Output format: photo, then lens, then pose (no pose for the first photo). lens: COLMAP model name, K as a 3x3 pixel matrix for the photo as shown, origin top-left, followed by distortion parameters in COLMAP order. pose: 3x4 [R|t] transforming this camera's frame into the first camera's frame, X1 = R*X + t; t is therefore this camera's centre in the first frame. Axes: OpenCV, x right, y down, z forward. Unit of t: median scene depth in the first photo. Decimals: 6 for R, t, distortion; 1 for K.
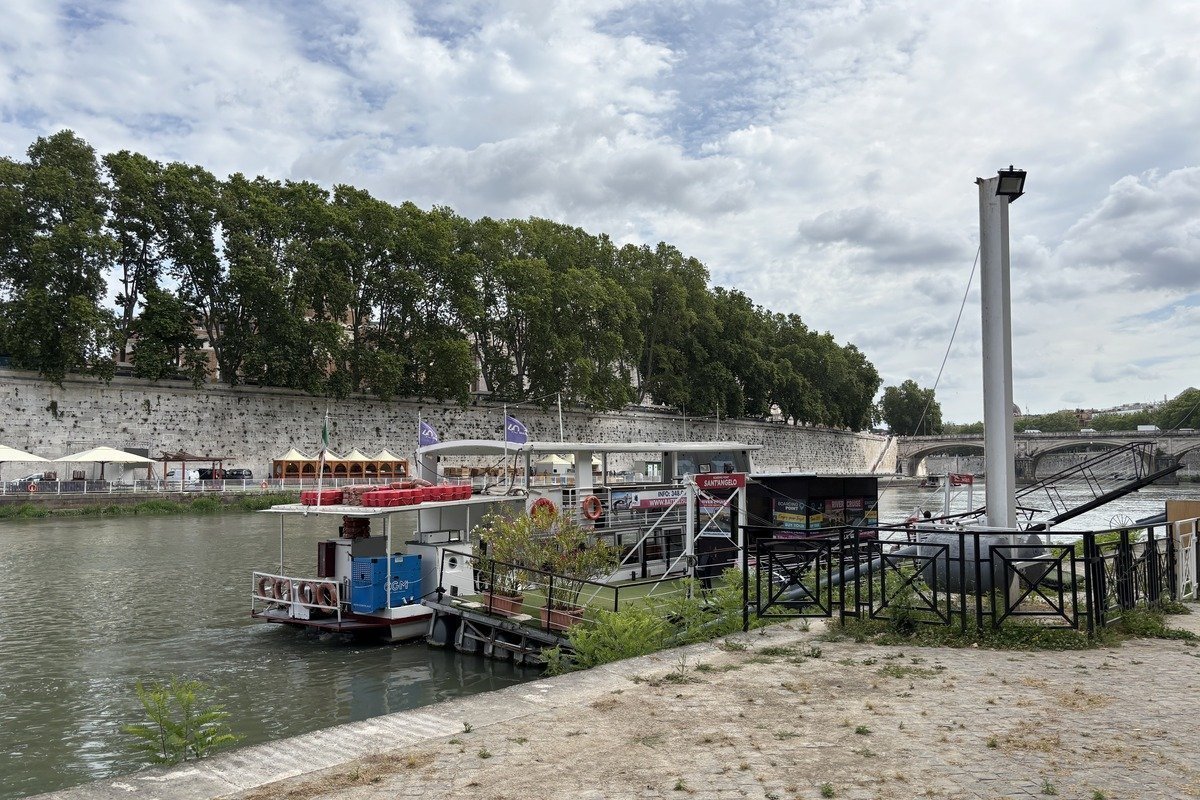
lens RADIAL K [[910.1, 0, 603.9], [0, 910.1, 398.4], [0, 0, 1]] dist [0.055123, -0.058544]
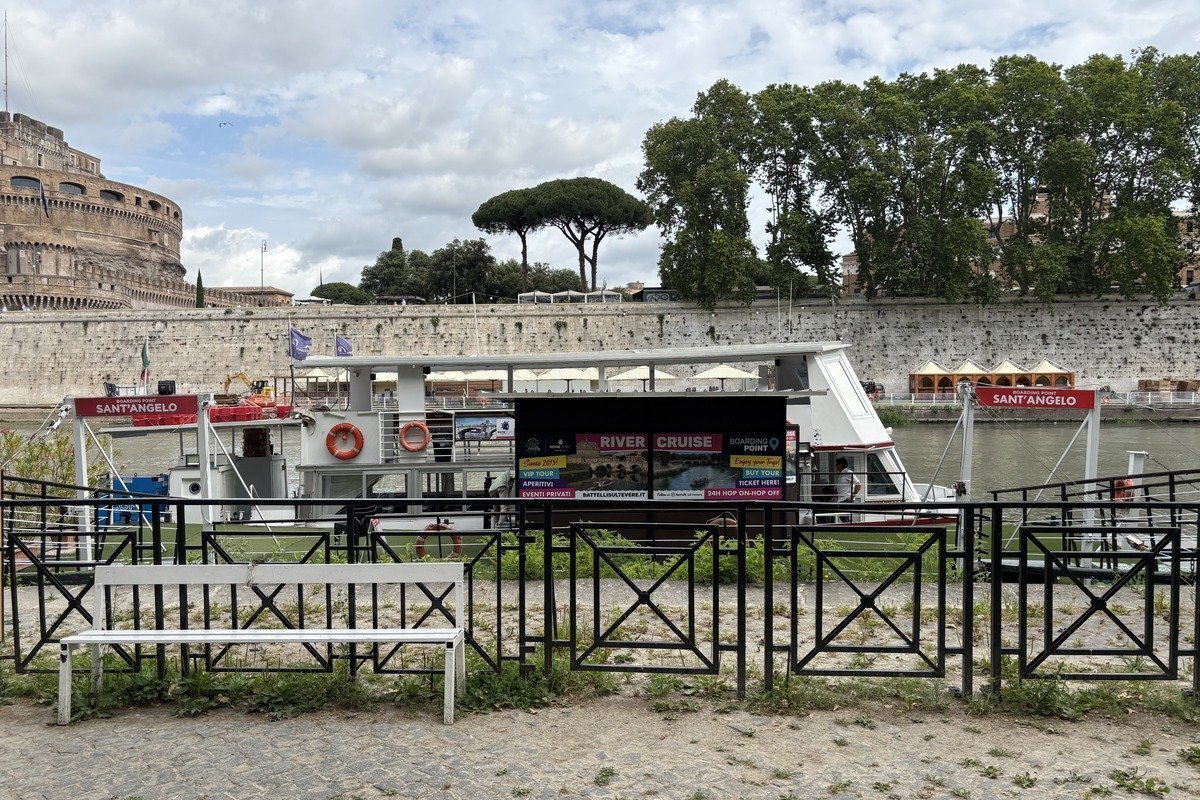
lens RADIAL K [[910.1, 0, 595.4], [0, 910.1, 407.4], [0, 0, 1]] dist [0.055123, -0.058544]
pose [[0.655316, 0.010646, -0.755280, 0.144755], [0.067865, 0.995027, 0.072908, 0.009808], [0.752300, -0.099035, 0.651335, 0.122538]]
